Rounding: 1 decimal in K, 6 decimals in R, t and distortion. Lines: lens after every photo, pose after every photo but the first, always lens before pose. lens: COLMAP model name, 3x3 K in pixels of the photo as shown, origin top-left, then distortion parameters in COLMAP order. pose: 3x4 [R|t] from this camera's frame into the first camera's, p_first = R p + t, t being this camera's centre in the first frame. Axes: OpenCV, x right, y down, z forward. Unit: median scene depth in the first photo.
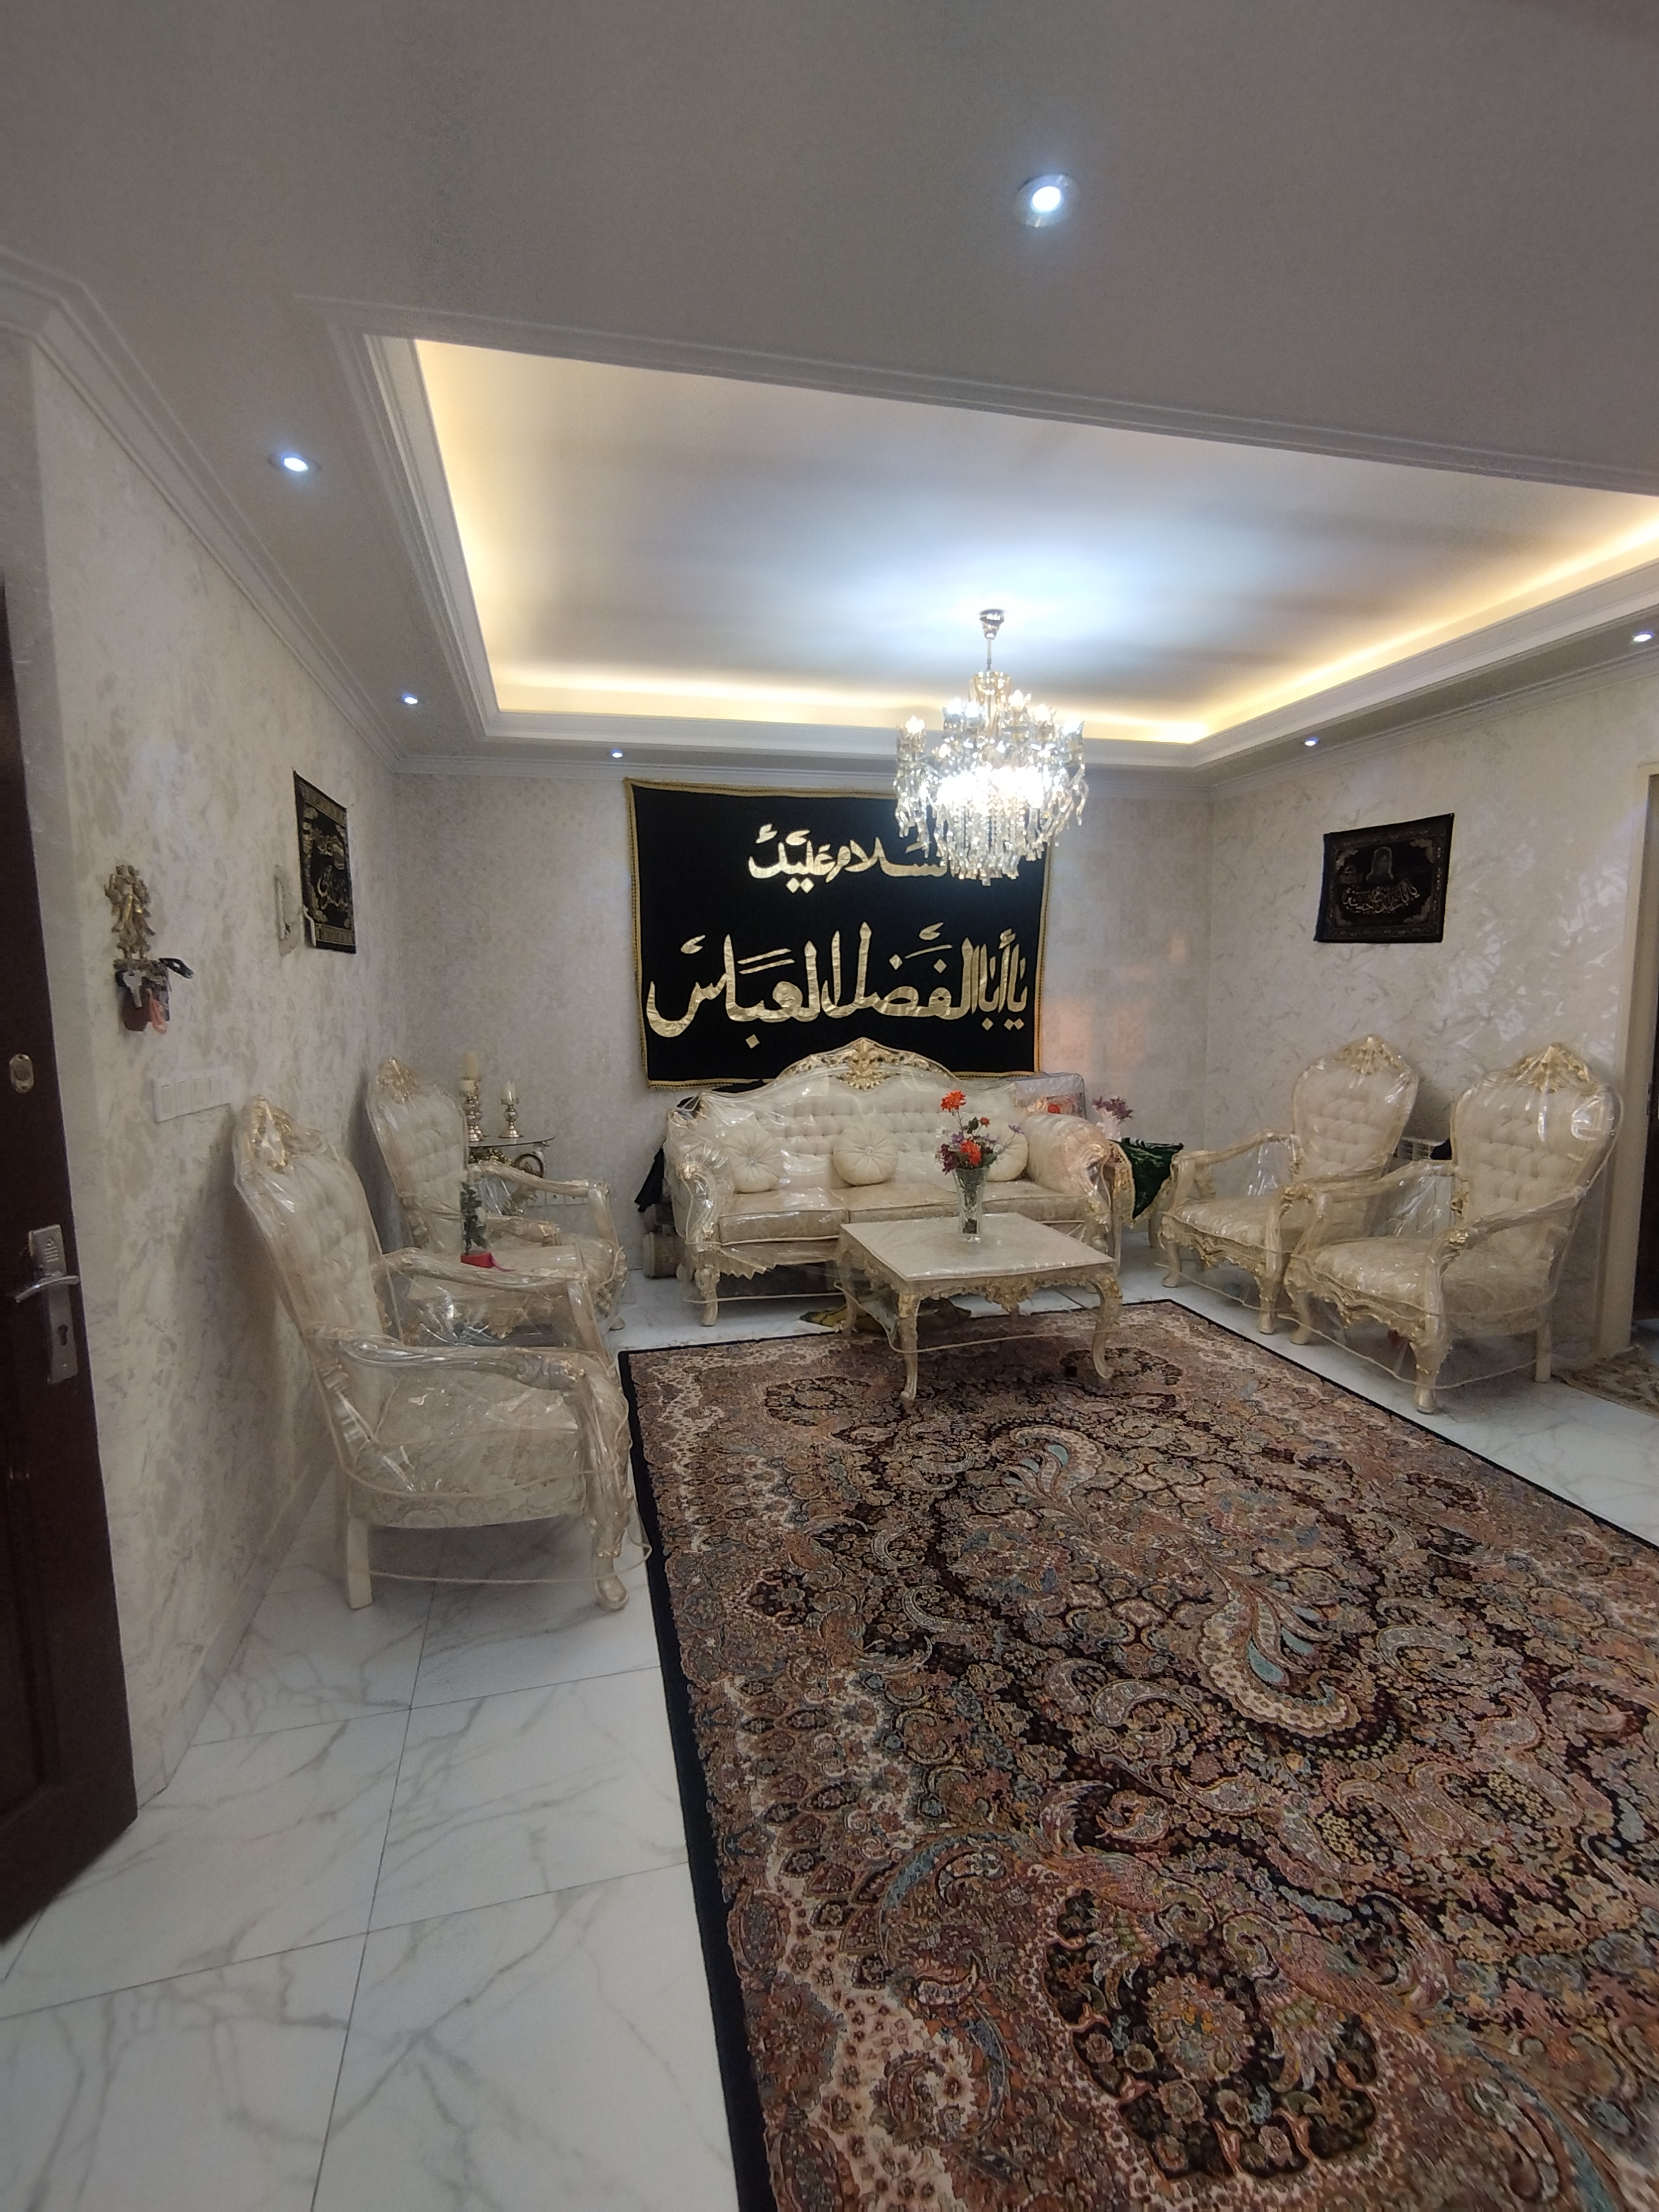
lens RADIAL K [[1036.5, 0, 803.9], [0, 1036.5, 1113.3], [0, 0, 1]] dist [-0.003598, -0.000426]
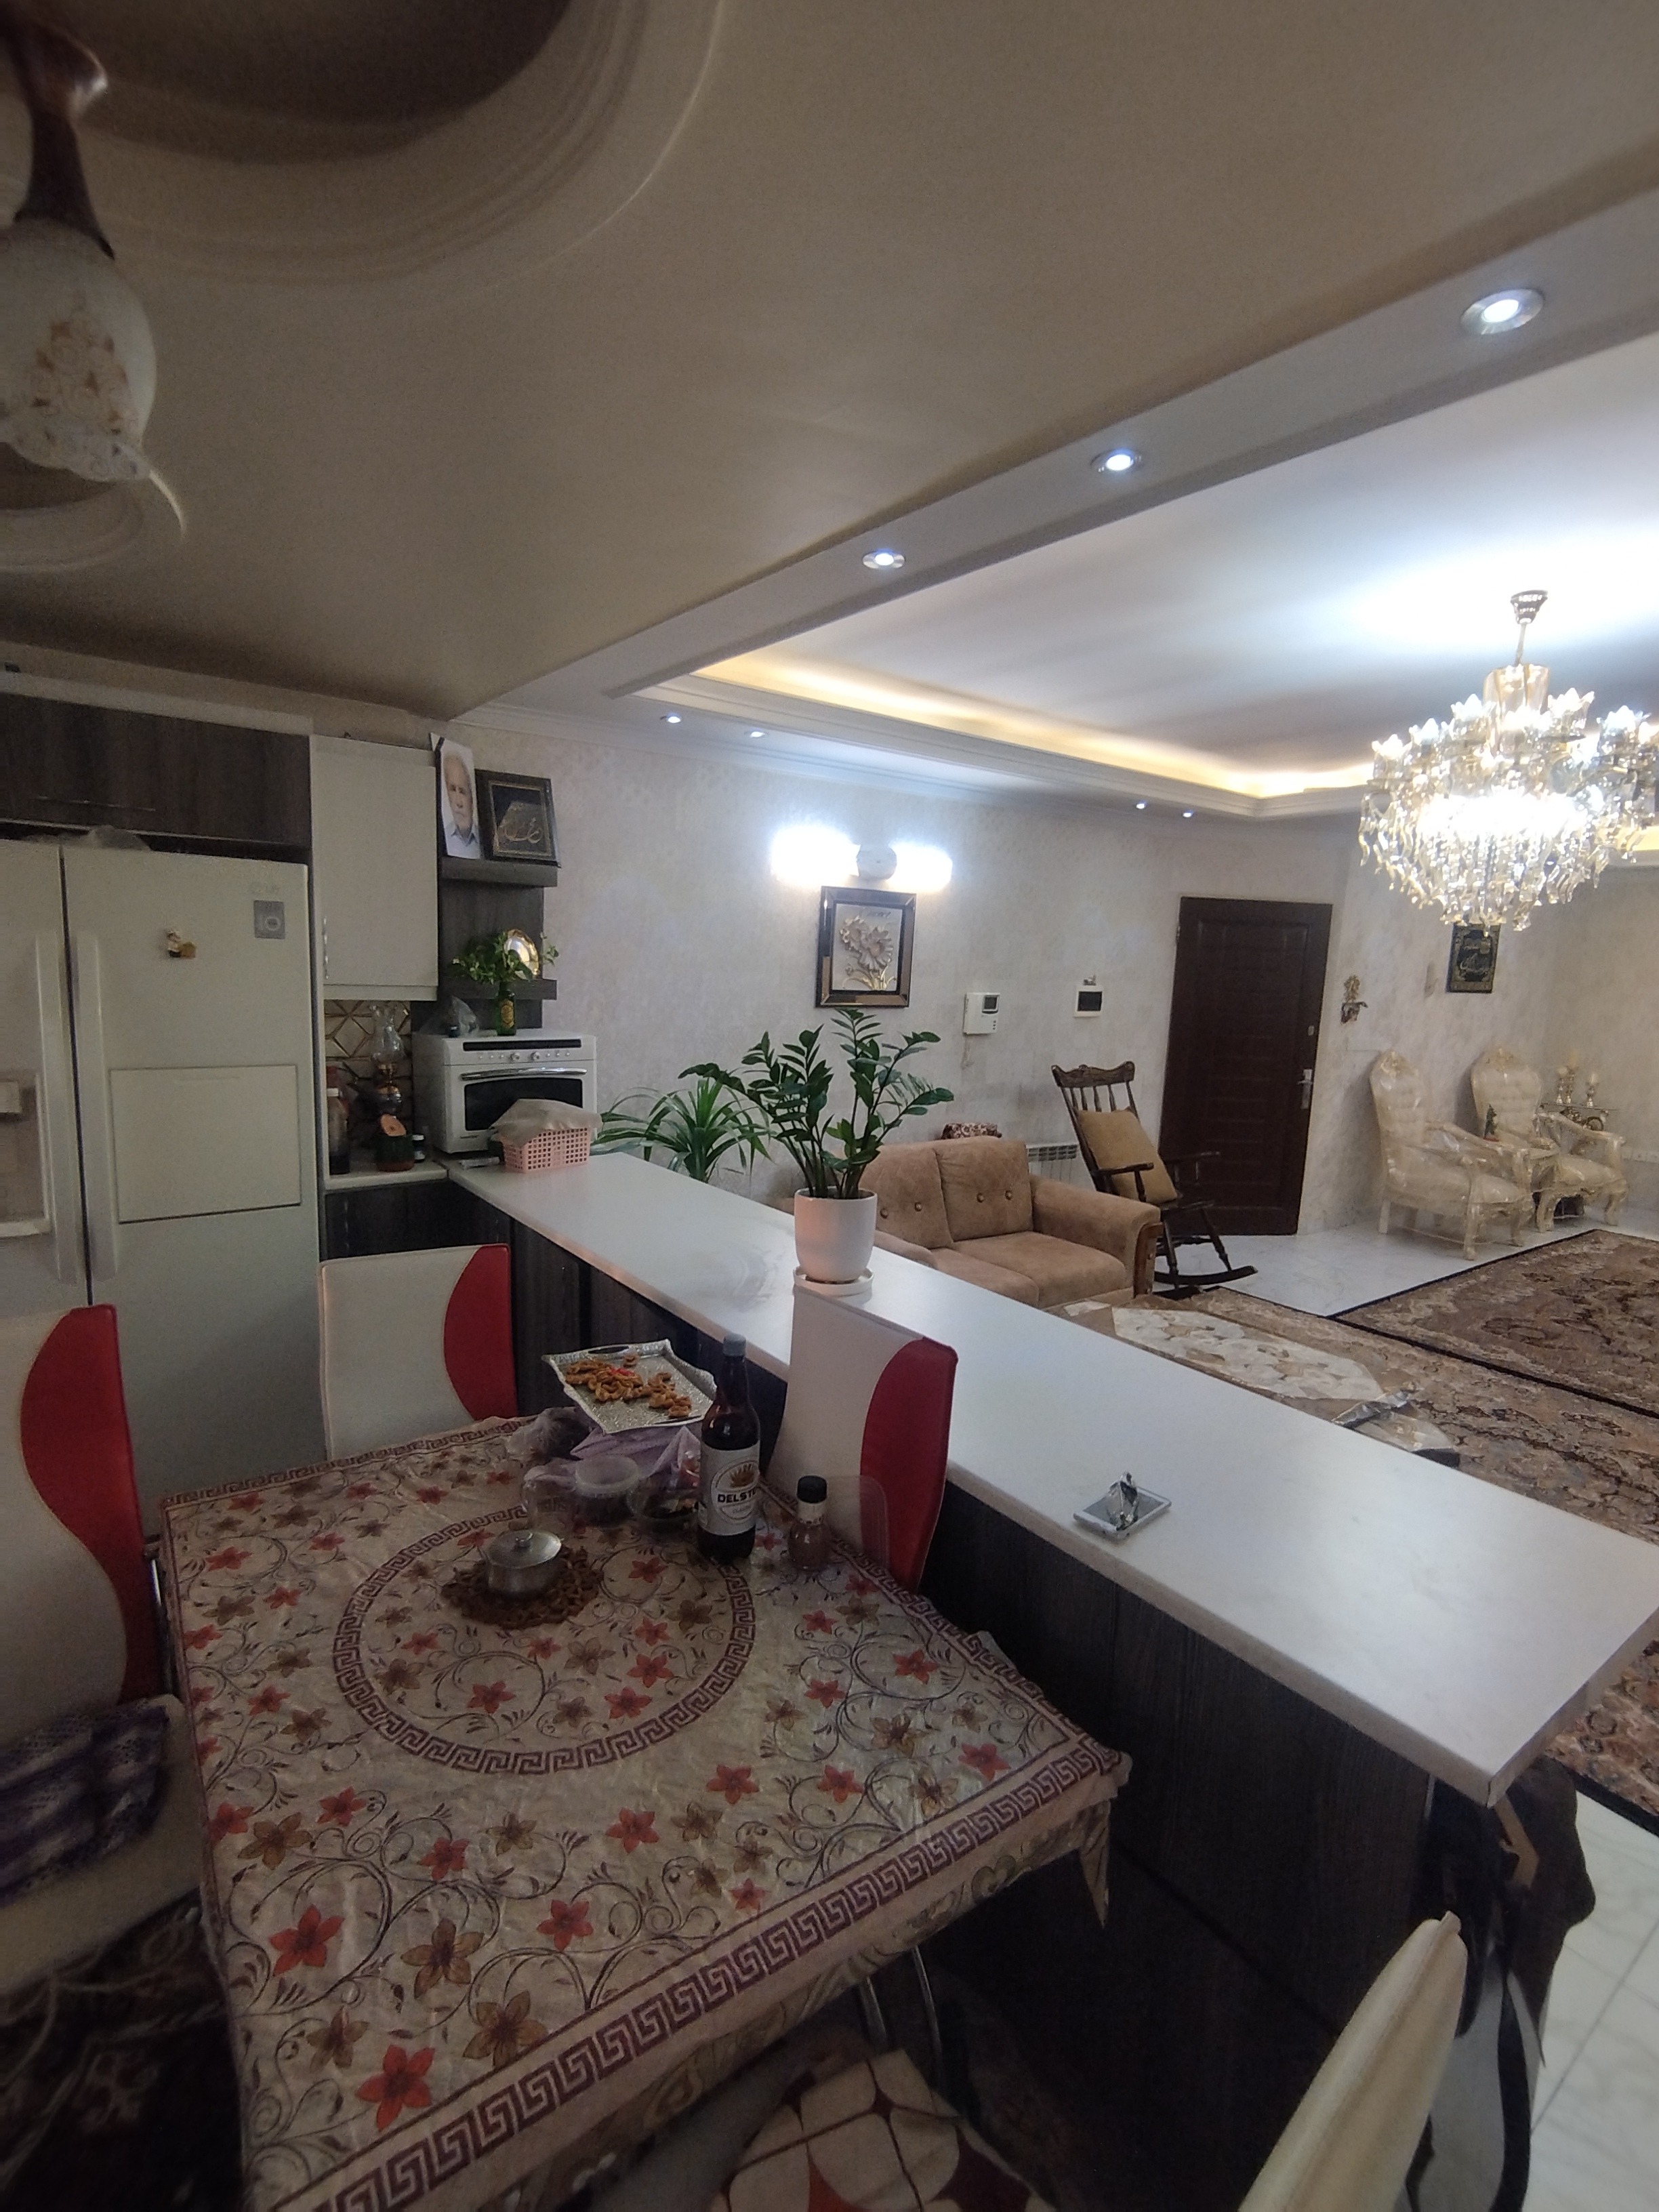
lens RADIAL K [[1036.5, 0, 803.9], [0, 1036.5, 1113.3], [0, 0, 1]] dist [-0.003598, -0.000426]
pose [[0.385601, 0.169829, -0.906901, 1.700242], [-0.156222, 0.980740, 0.117233, 0.087220], [0.909344, 0.096473, 0.404705, -1.859851]]
